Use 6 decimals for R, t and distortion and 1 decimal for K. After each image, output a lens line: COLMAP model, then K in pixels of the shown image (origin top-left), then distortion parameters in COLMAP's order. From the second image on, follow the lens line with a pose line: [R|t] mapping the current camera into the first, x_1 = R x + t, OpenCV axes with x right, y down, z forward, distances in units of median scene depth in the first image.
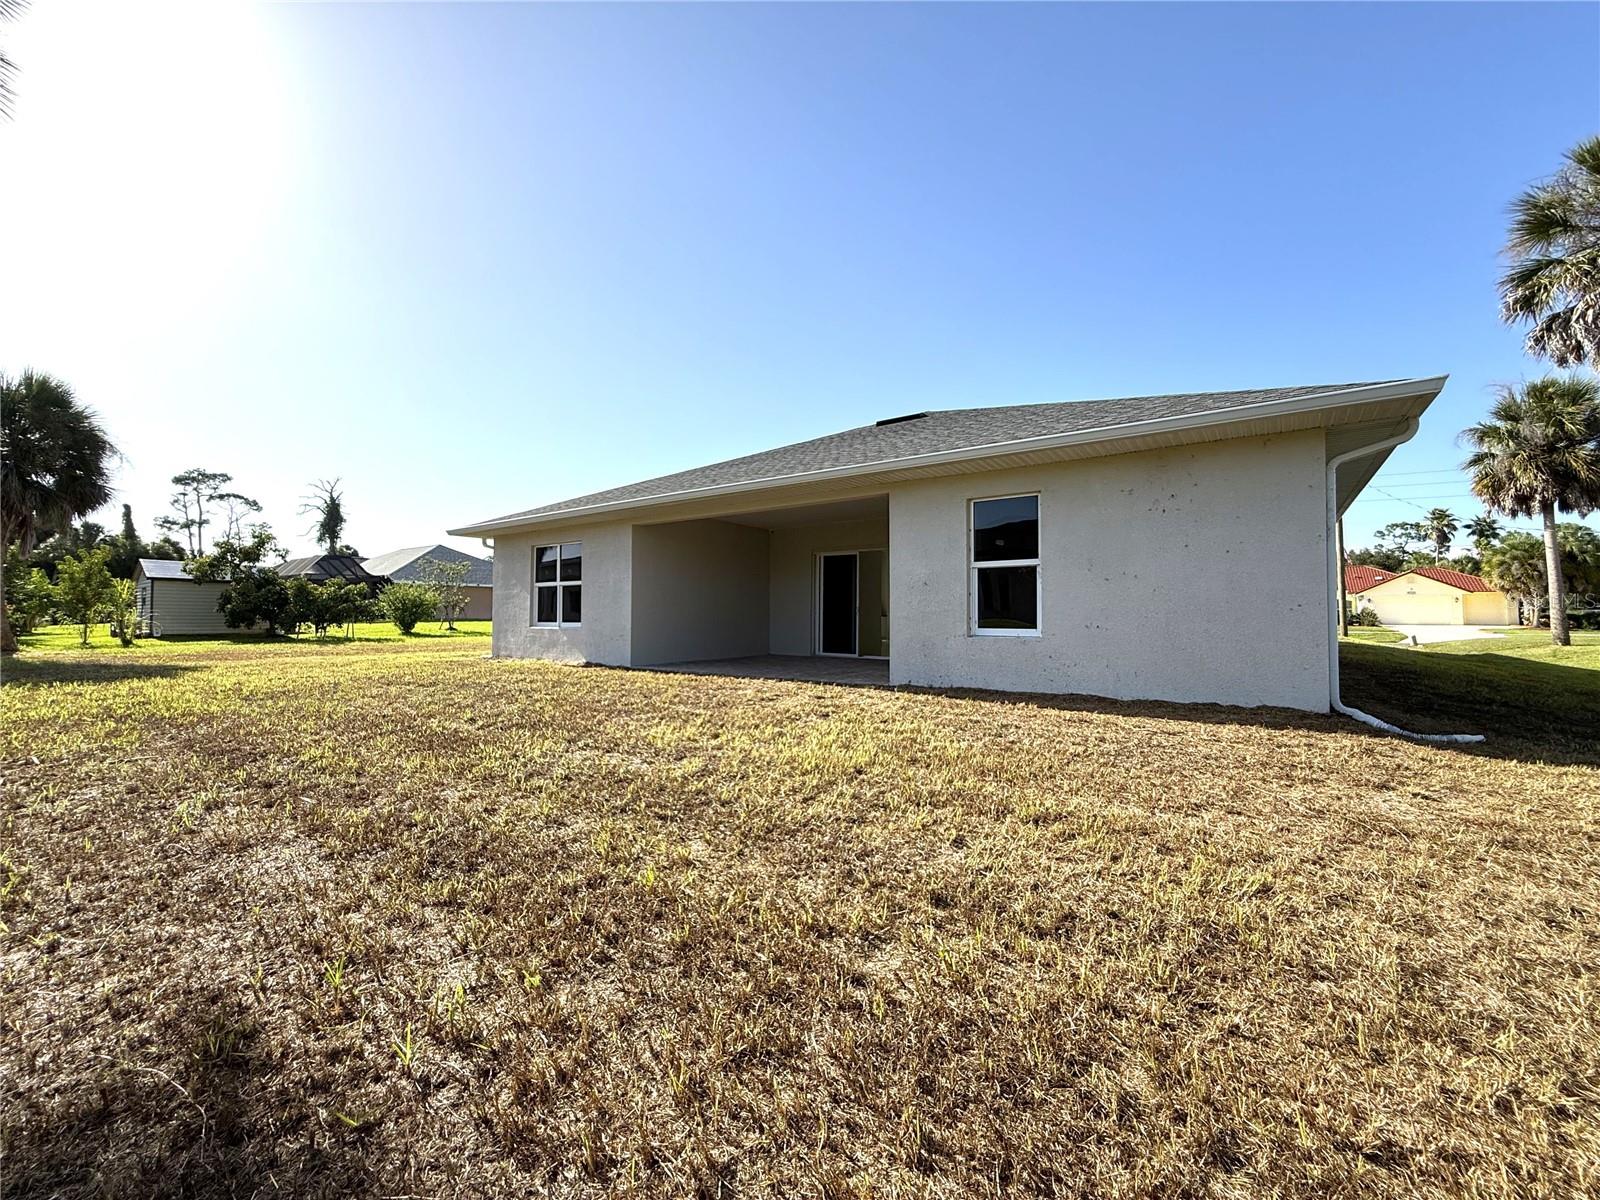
lens RADIAL K [[642.9, 0, 800.0], [0, 642.9, 600.0], [0, 0, 1]] dist [0.002002, 0.000424]
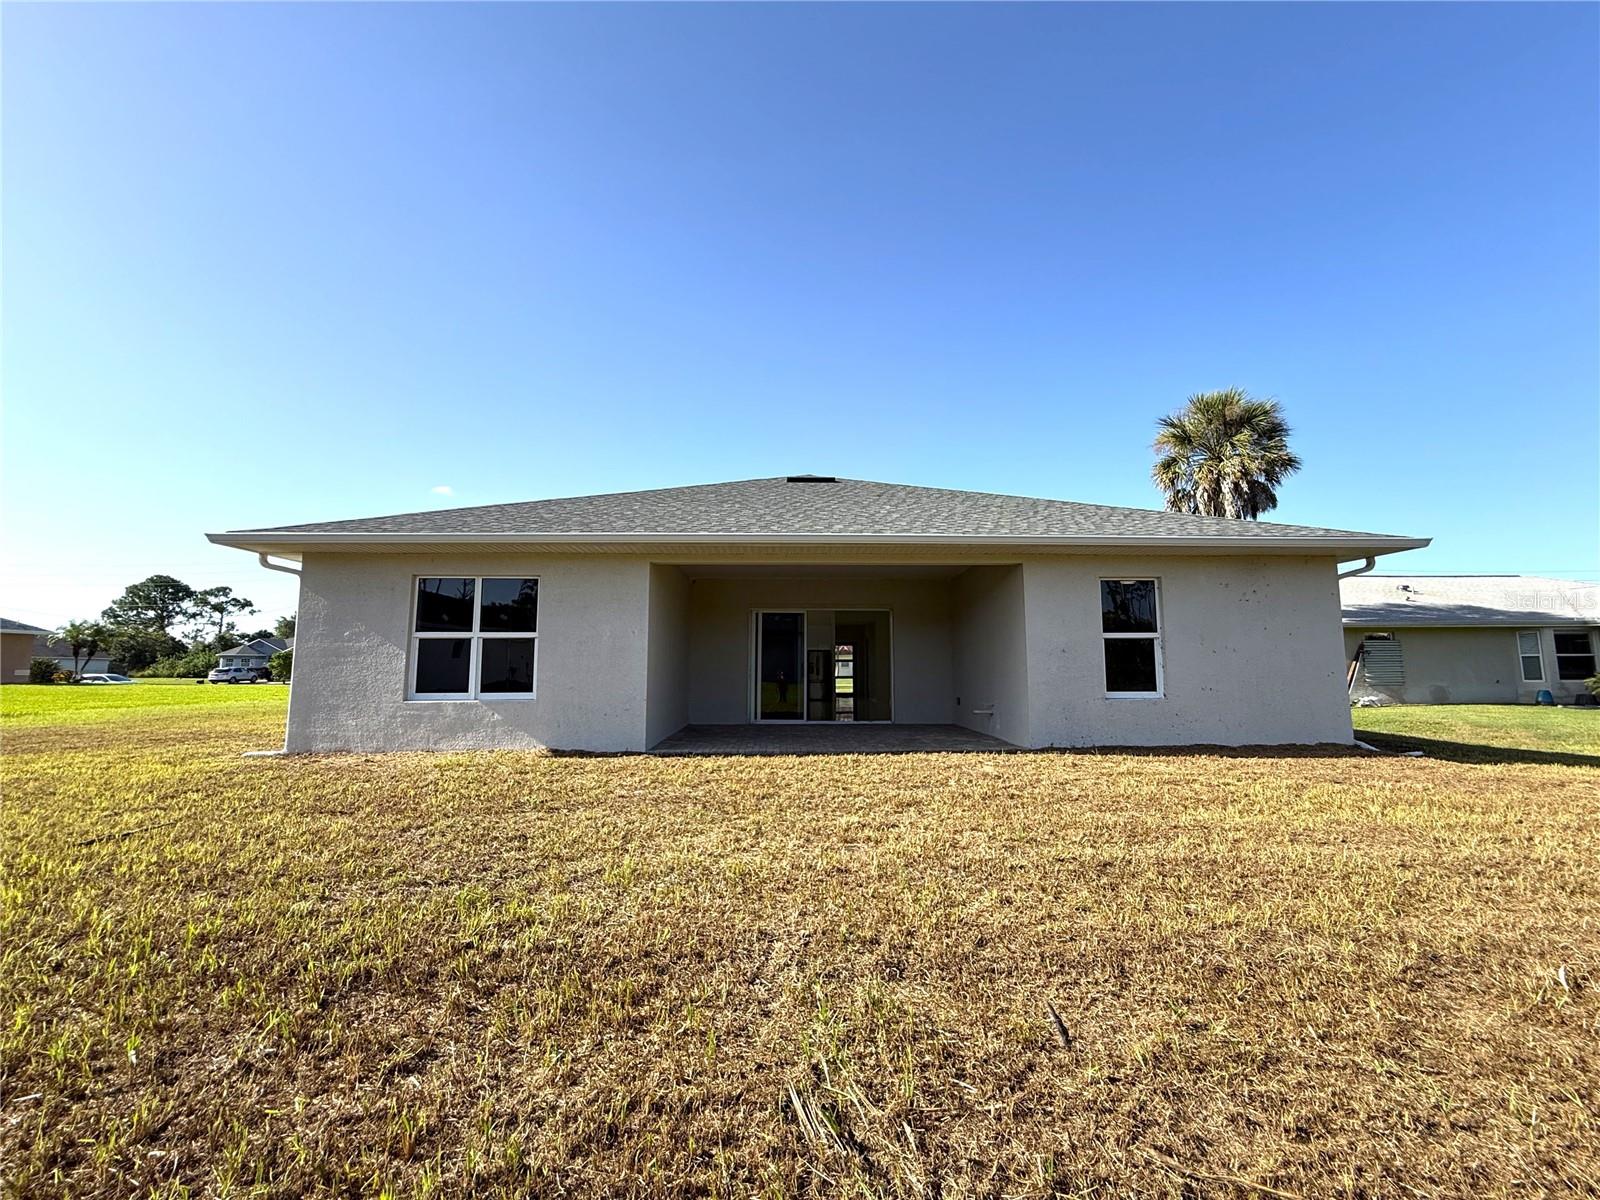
lens RADIAL K [[647.3, 0, 800.0], [0, 647.3, 600.0], [0, 0, 1]] dist [0.001696, 0.000221]
pose [[0.795280, 0.061488, 0.603116, -0.360656], [-0.011610, 0.996205, -0.086255, -0.005006], [-0.606131, 0.061595, 0.792976, 0.176490]]
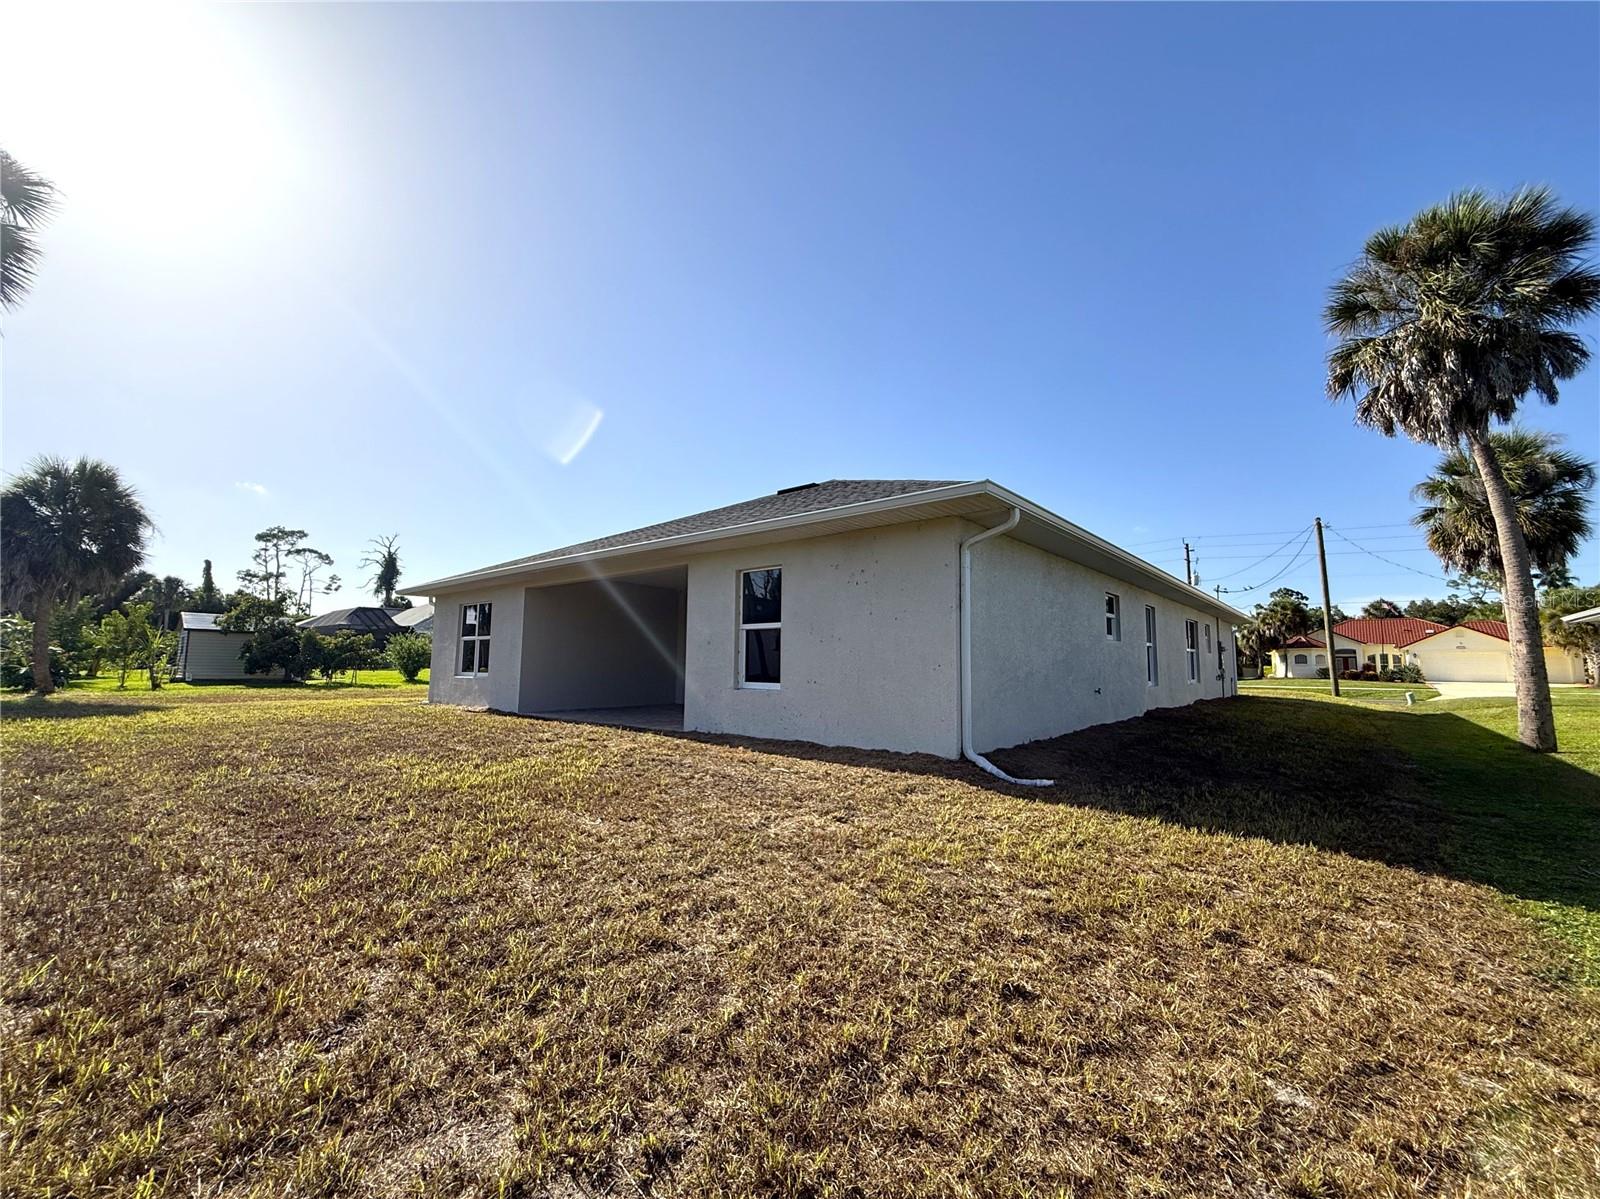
lens RADIAL K [[647.3, 0, 800.0], [0, 647.3, 599.5], [0, 0, 1]] dist [0.001696, 0.000221]
pose [[0.996660, 0.000045, -0.081660, 0.198641], [-0.006342, 0.997022, -0.076858, -0.006298], [0.081413, 0.077119, 0.993692, -0.063715]]
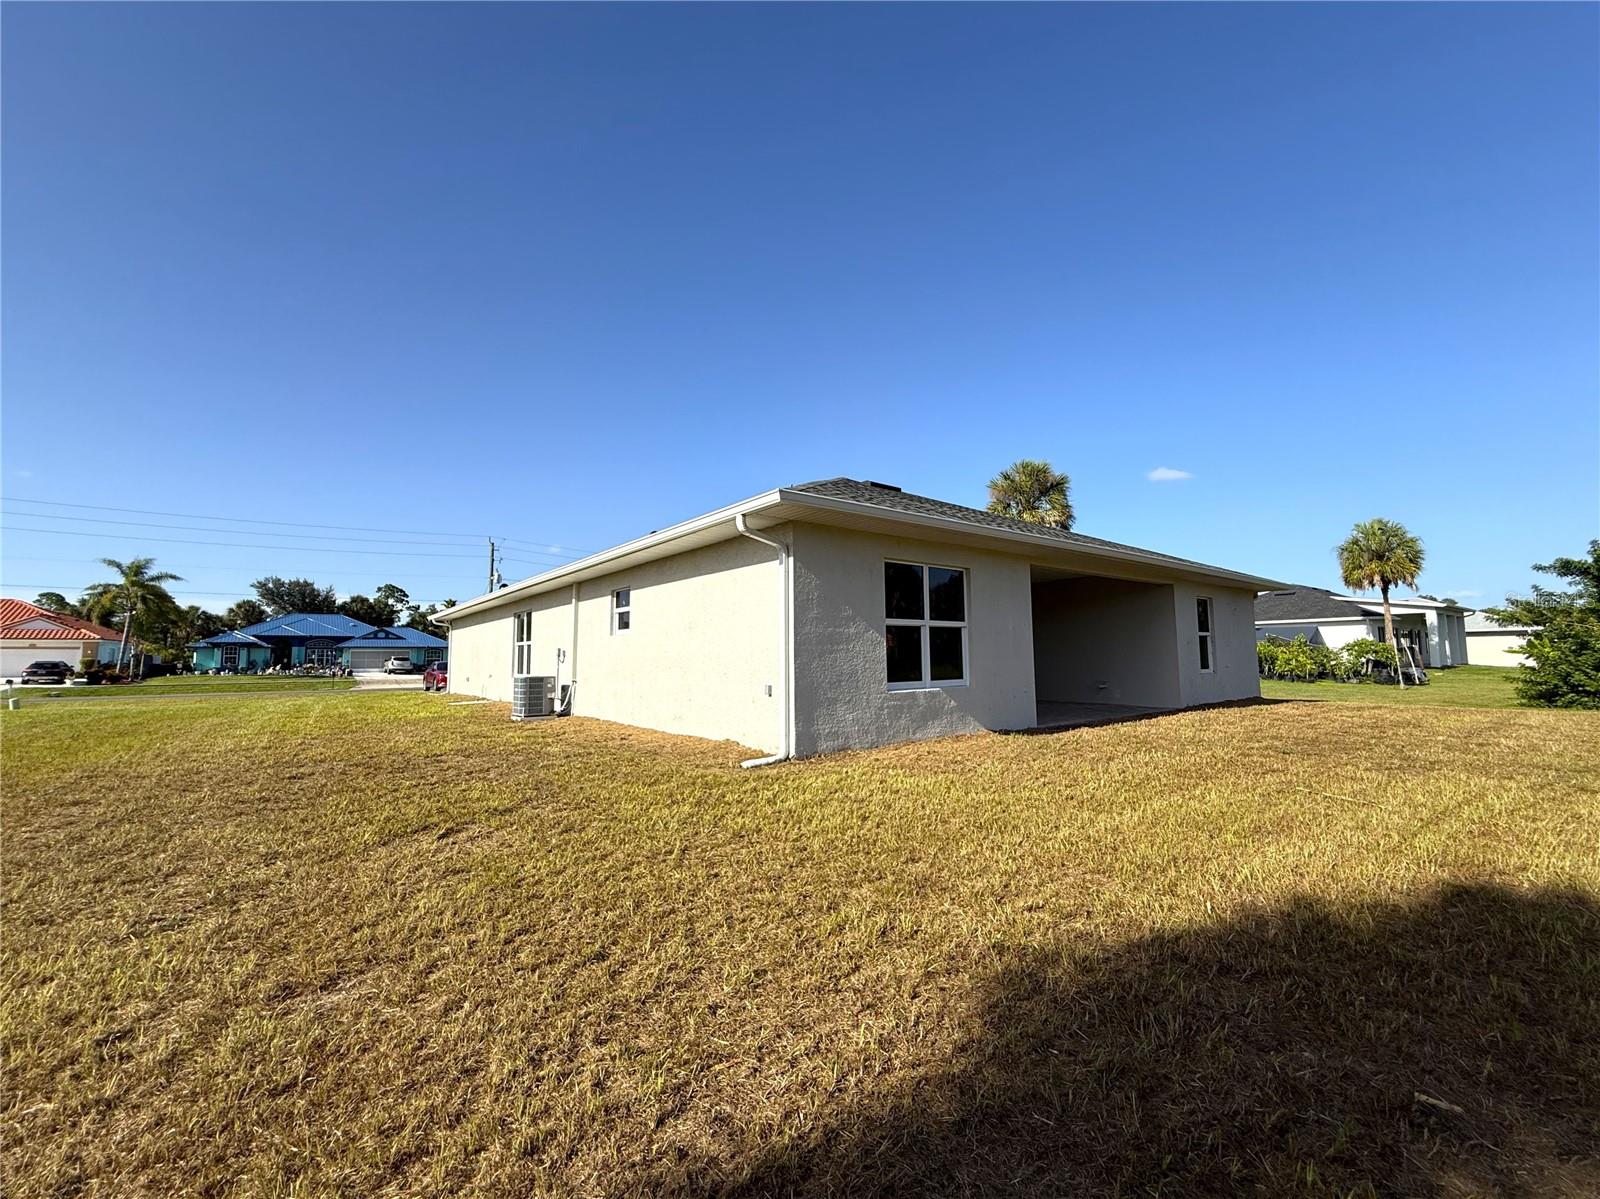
lens RADIAL K [[647.3, 0, 800.0], [0, 647.3, 599.5], [0, 0, 1]] dist [0.001696, 0.000221]
pose [[0.286114, 0.082208, 0.954663, -0.741051], [-0.014115, 0.996566, -0.081586, 0.005129], [-0.958092, 0.009868, 0.286292, 0.650933]]
